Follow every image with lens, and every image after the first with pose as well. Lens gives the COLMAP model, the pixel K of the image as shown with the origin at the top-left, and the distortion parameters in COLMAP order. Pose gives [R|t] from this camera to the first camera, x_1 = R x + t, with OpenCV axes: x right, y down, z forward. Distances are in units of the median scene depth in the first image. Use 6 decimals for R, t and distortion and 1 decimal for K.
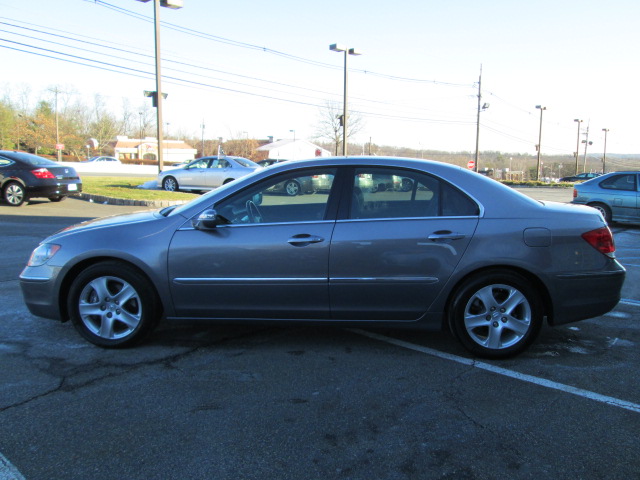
lens RADIAL K [[532.8, 0, 320.0], [0, 532.8, 240.0], [0, 0, 1]] dist [-0.008562, -0.003203]
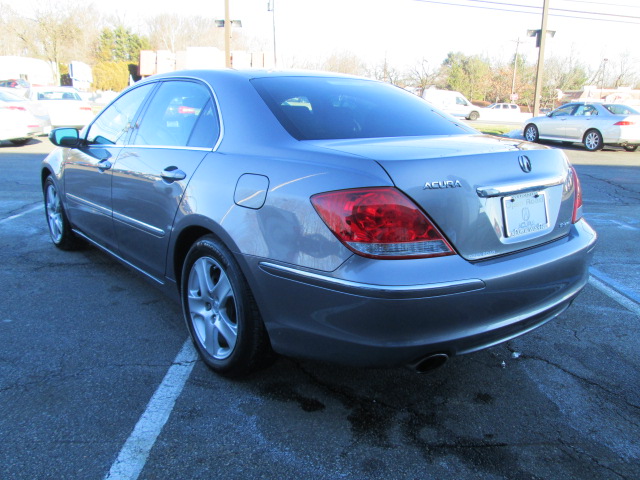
lens RADIAL K [[532.8, 0, 320.0], [0, 532.8, 240.0], [0, 0, 1]] dist [-0.008562, -0.003203]
pose [[0.680644, 0.178266, -0.710595, 0.364975], [-0.116559, 0.983939, 0.135194, -0.016021], [0.723282, -0.009193, 0.690491, 0.275712]]
